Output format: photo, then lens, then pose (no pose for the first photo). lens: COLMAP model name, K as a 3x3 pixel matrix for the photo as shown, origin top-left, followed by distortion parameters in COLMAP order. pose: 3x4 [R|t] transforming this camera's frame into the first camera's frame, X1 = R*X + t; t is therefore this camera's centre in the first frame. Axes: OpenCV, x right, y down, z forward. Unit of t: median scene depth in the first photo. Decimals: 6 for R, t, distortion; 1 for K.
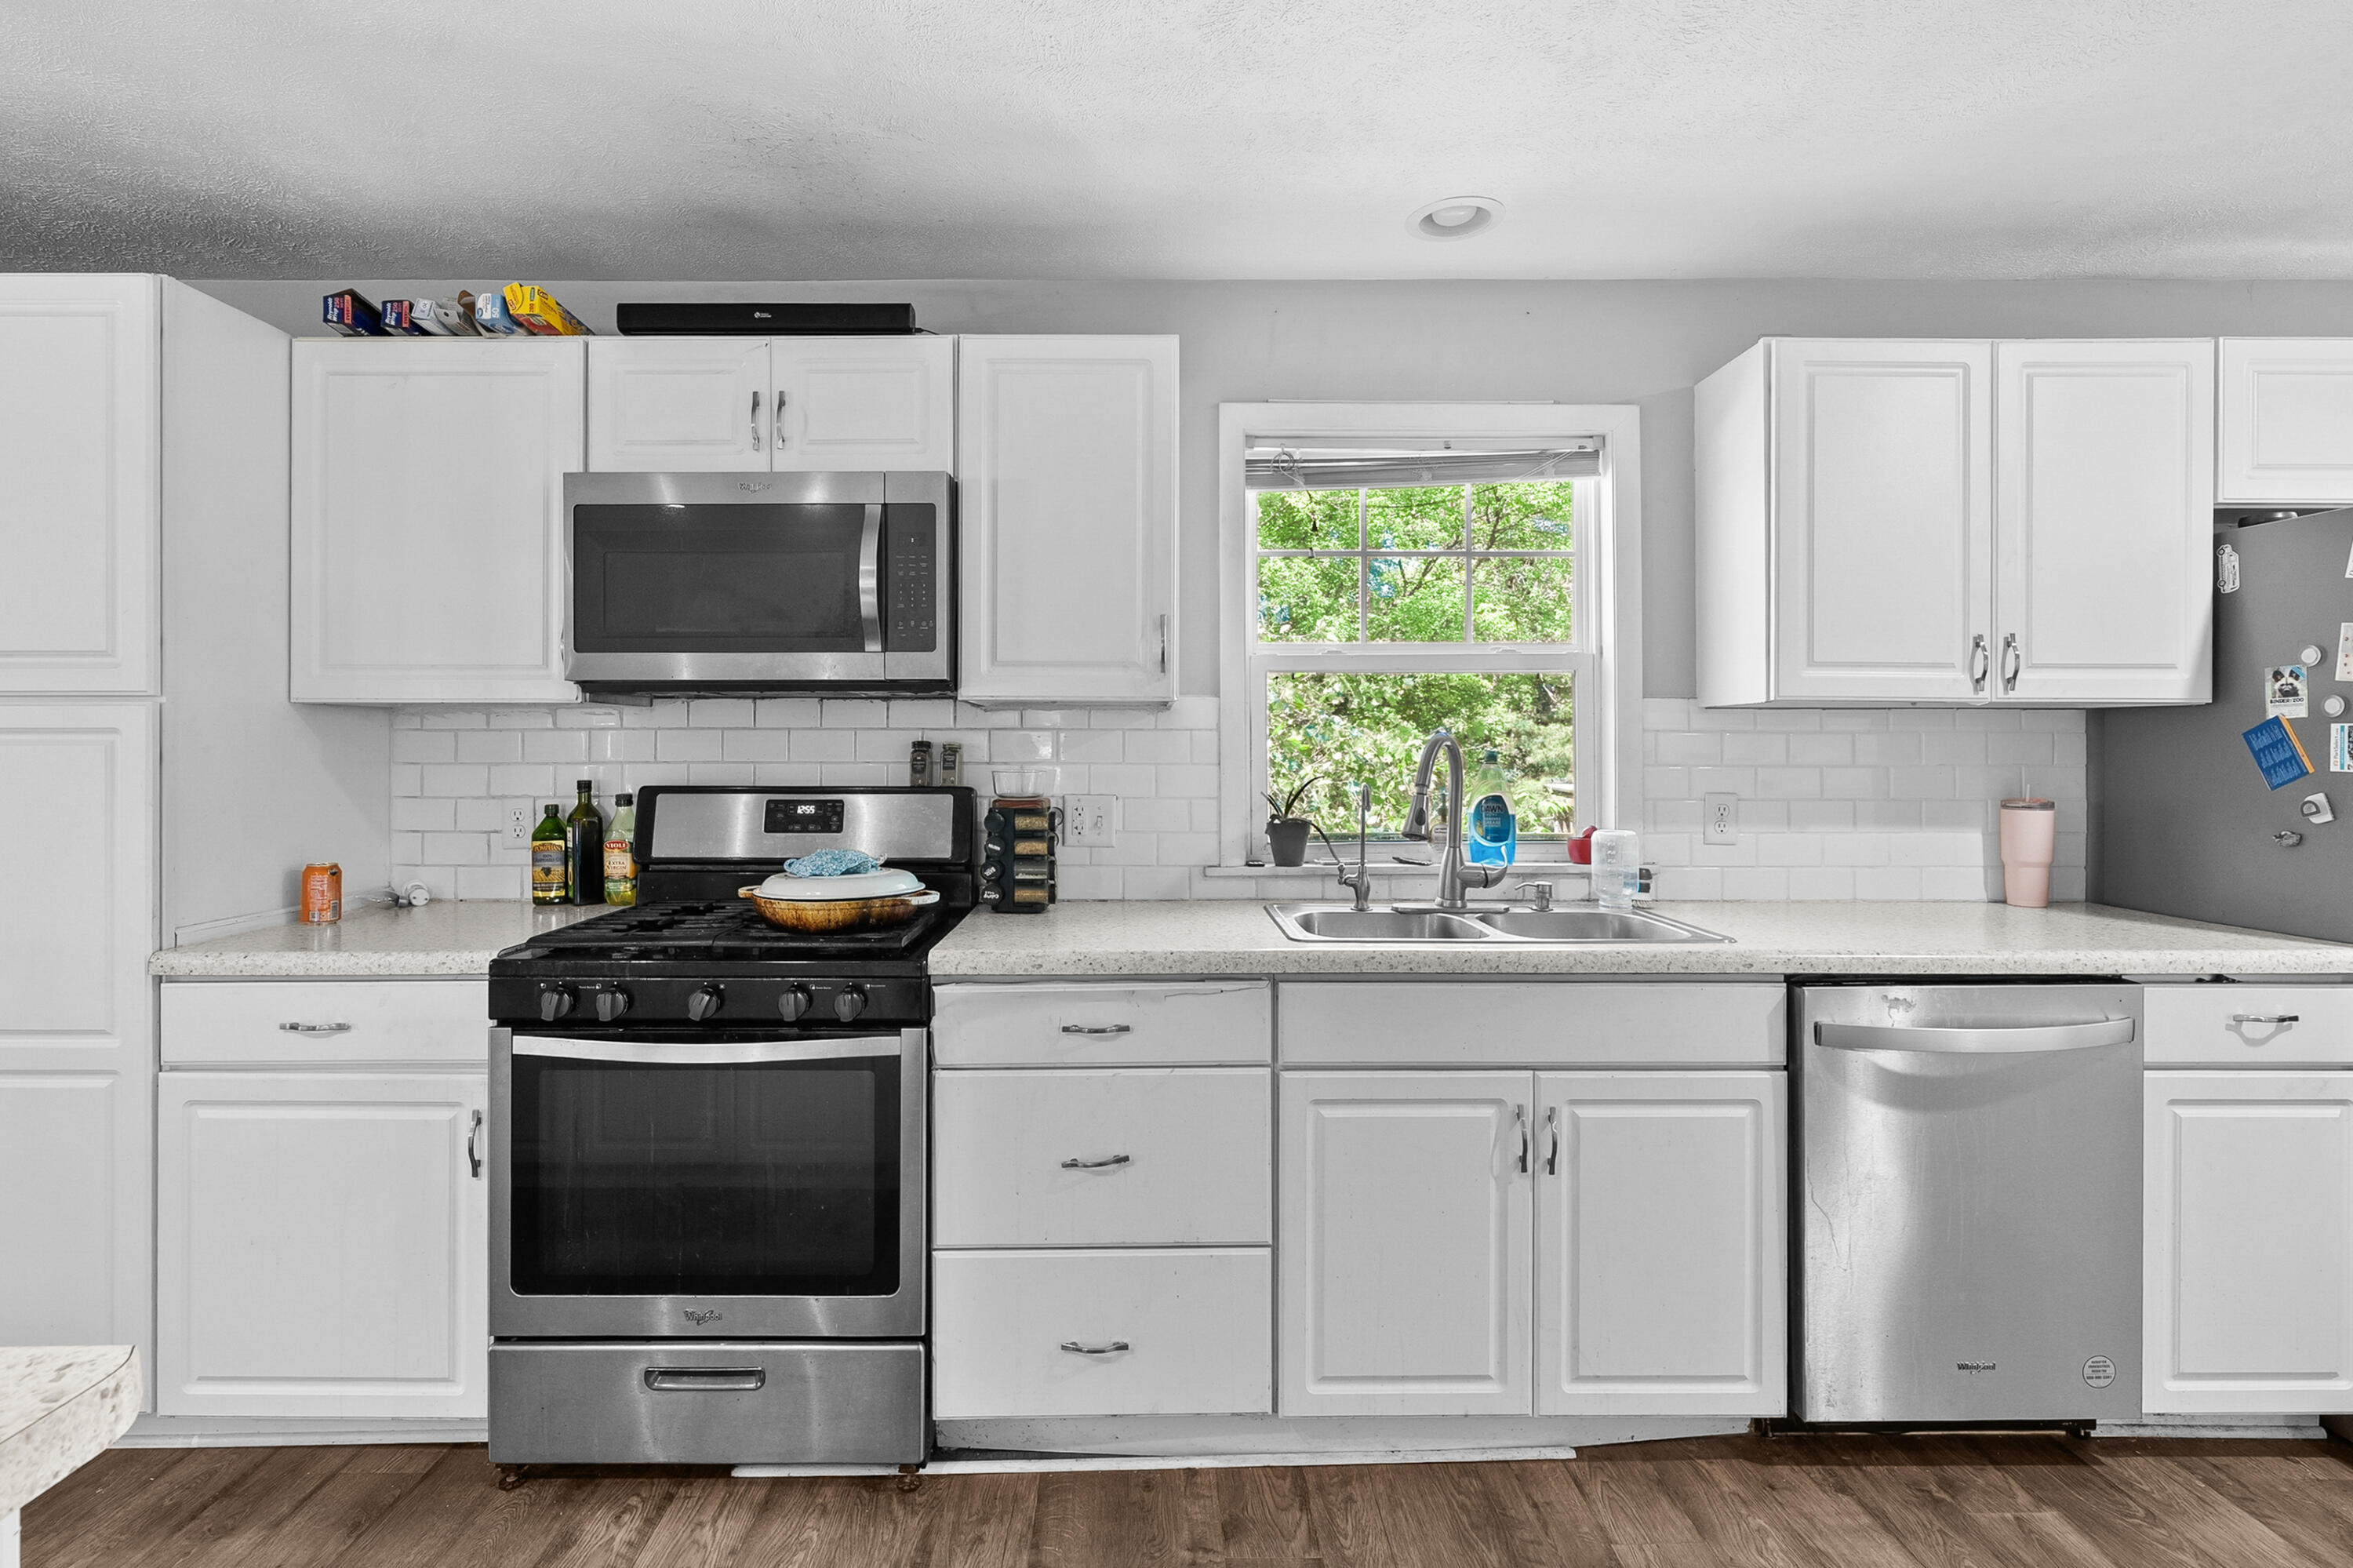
lens RADIAL K [[1092.4, 0, 1180.5], [0, 1092.4, 734.3], [0, 0, 1]] dist [-0.002561, -0.000433]
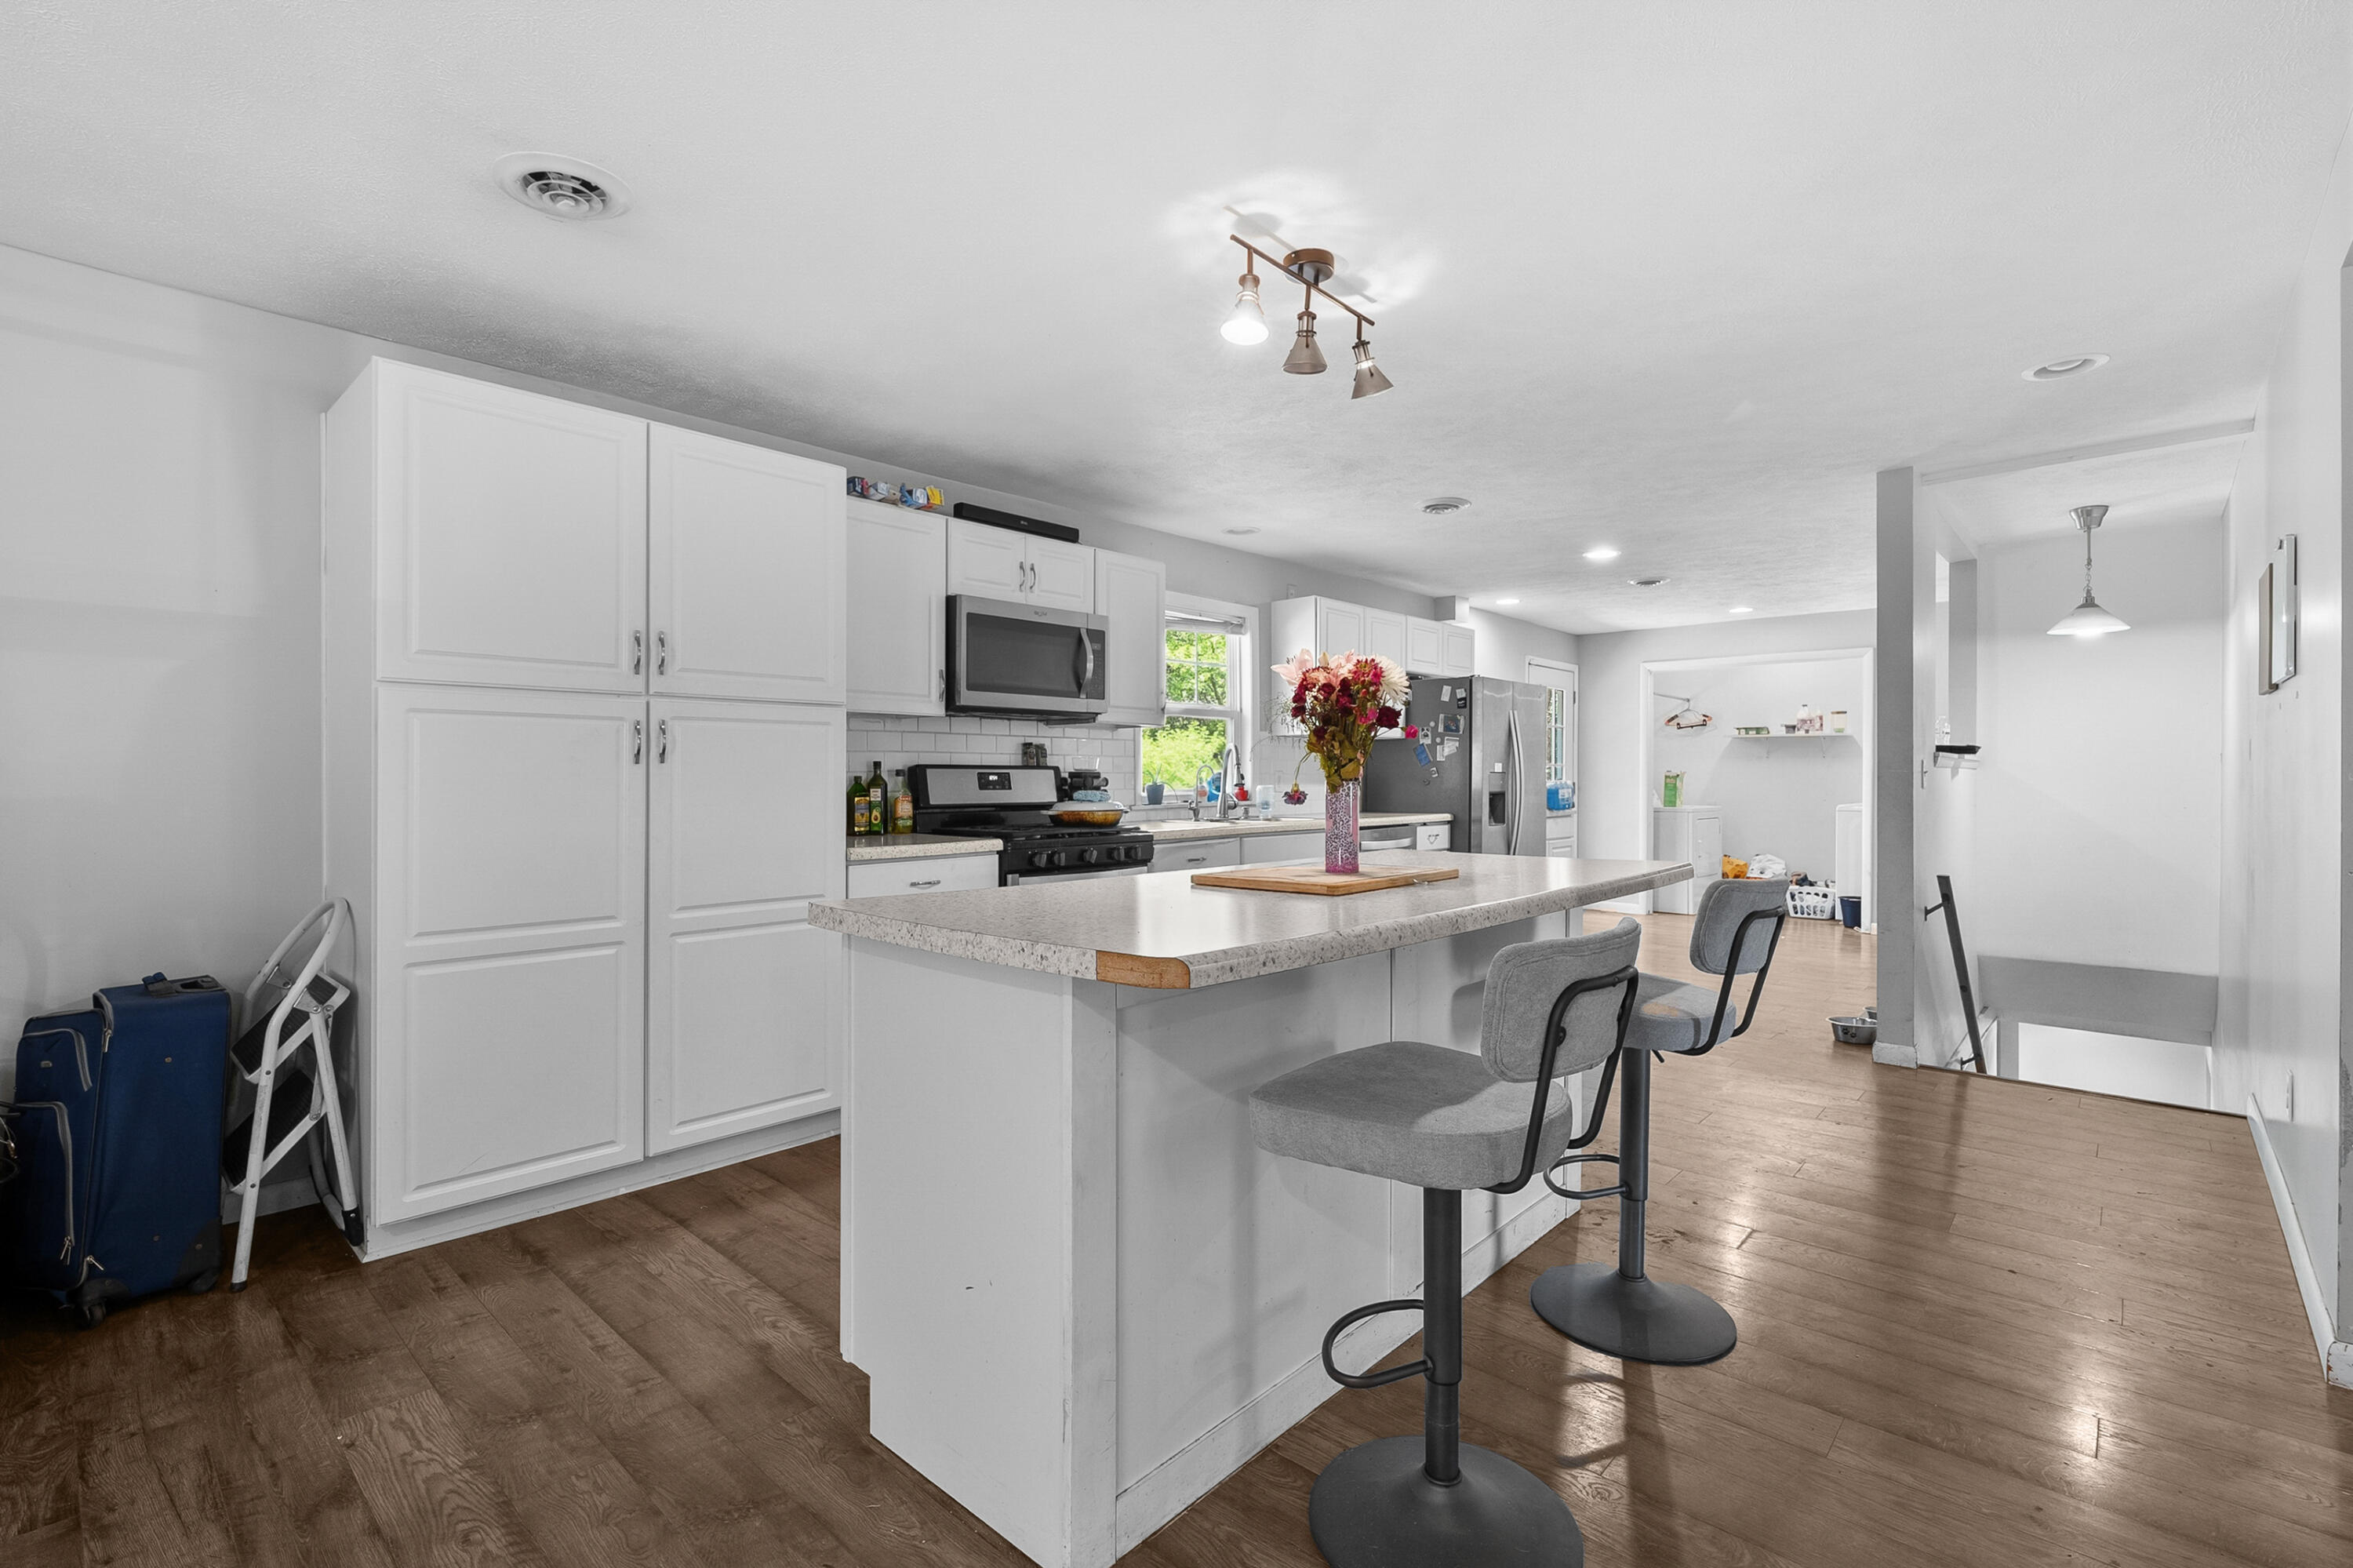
lens RADIAL K [[1069.1, 0, 1170.9], [0, 1069.1, 769.8], [0, 0, 1]] dist [-0.000814, -0.000068]
pose [[0.677096, 0.003695, 0.735885, -1.591798], [-0.003889, 0.999991, -0.001443, 0.061152], [-0.735884, -0.001884, 0.677105, -0.492337]]
